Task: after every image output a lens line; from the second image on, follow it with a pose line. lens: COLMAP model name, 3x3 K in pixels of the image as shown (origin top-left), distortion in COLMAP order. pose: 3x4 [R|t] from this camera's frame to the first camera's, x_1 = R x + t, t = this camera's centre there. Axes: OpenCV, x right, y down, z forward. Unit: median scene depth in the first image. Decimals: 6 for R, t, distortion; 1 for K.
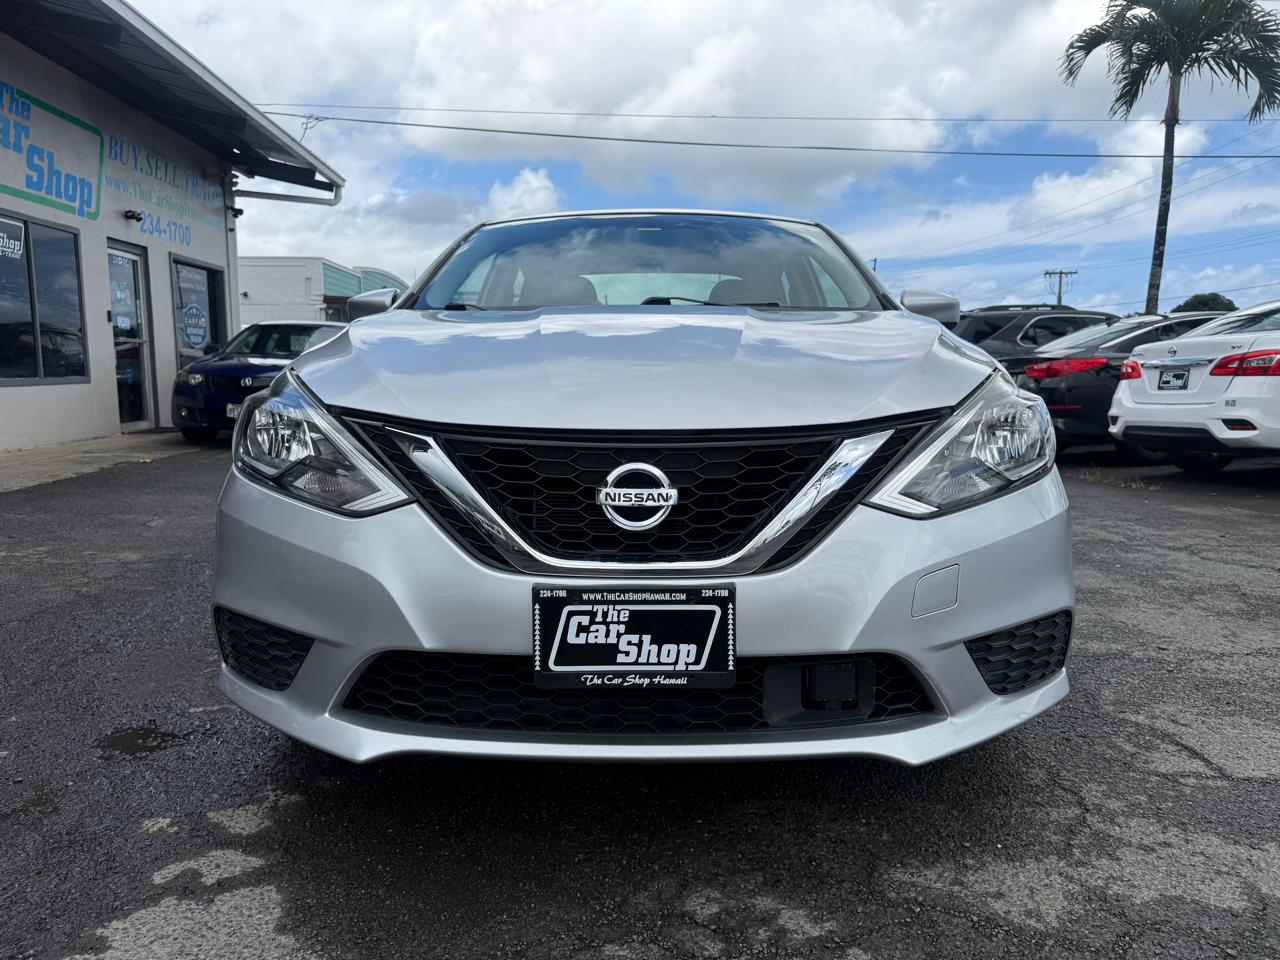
lens RADIAL K [[929.3, 0, 642.8], [0, 929.3, 430.6], [0, 0, 1]] dist [0.000528, -0.003921]
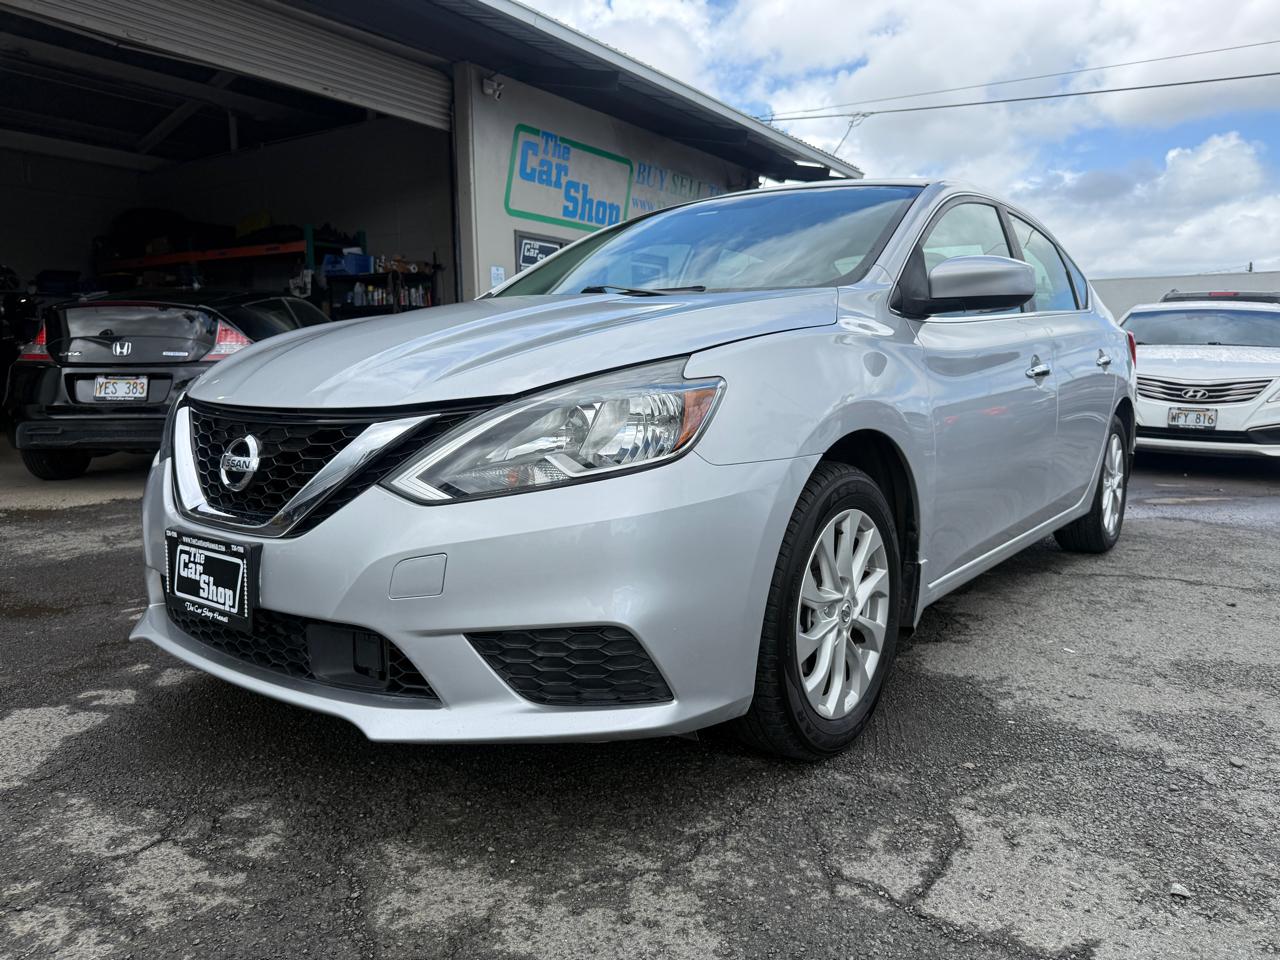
lens RADIAL K [[920.5, 0, 640.0], [0, 920.5, 480.0], [0, 0, 1]] dist [0.001433, -0.004685]
pose [[0.792312, 0.073171, -0.605712, 1.010610], [-0.036079, 0.996664, 0.073204, -0.010453], [0.609048, -0.036147, 0.792309, 0.349819]]
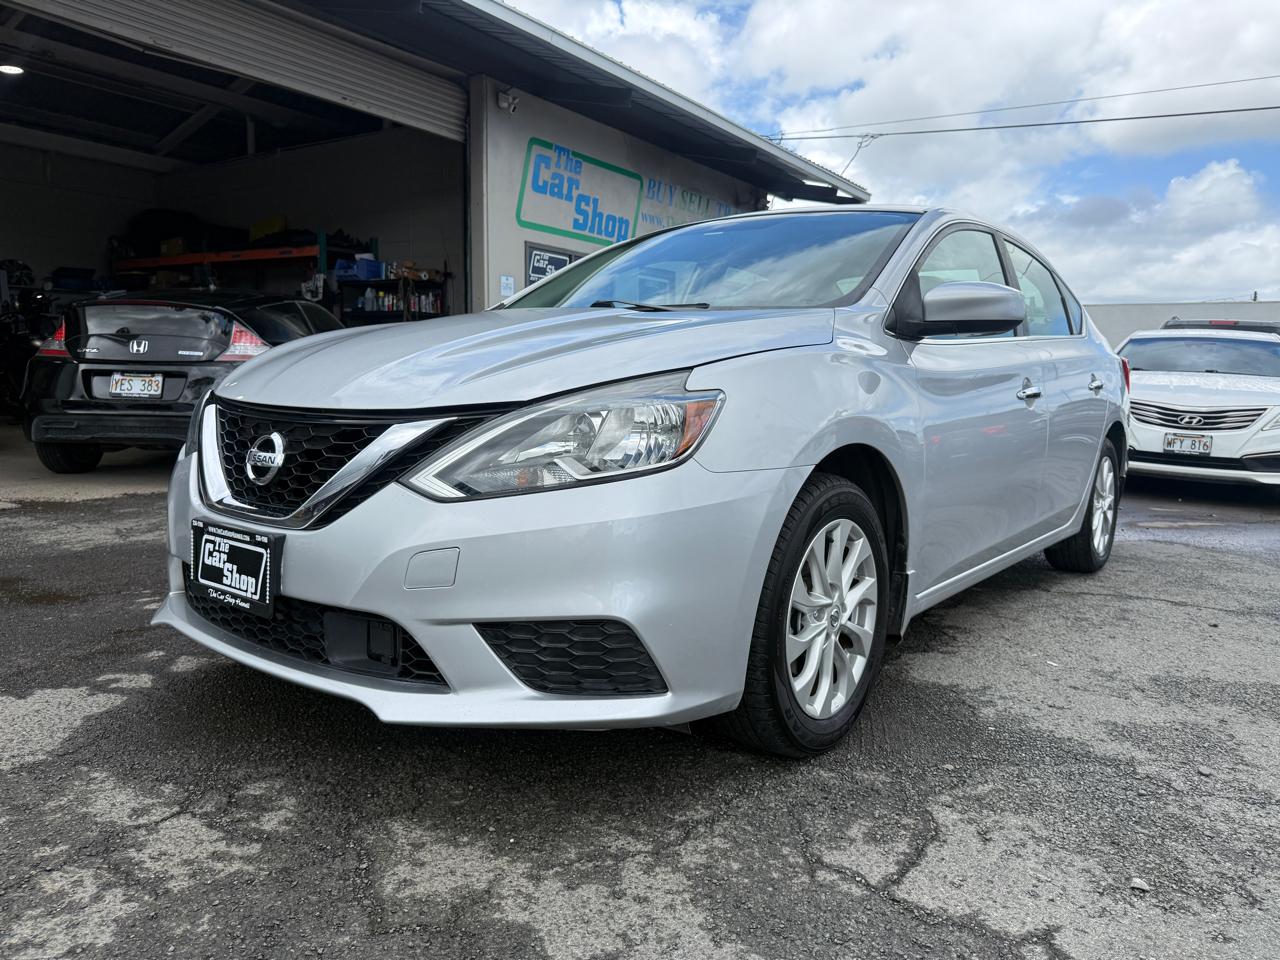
lens RADIAL K [[918.9, 0, 639.4], [0, 918.9, 473.3], [0, 0, 1]] dist [0.004904, -0.009725]
pose [[0.788625, 0.083435, -0.609187, 1.047503], [-0.063877, 0.996507, 0.053790, -0.007323], [0.611547, -0.003507, 0.791200, 0.300897]]
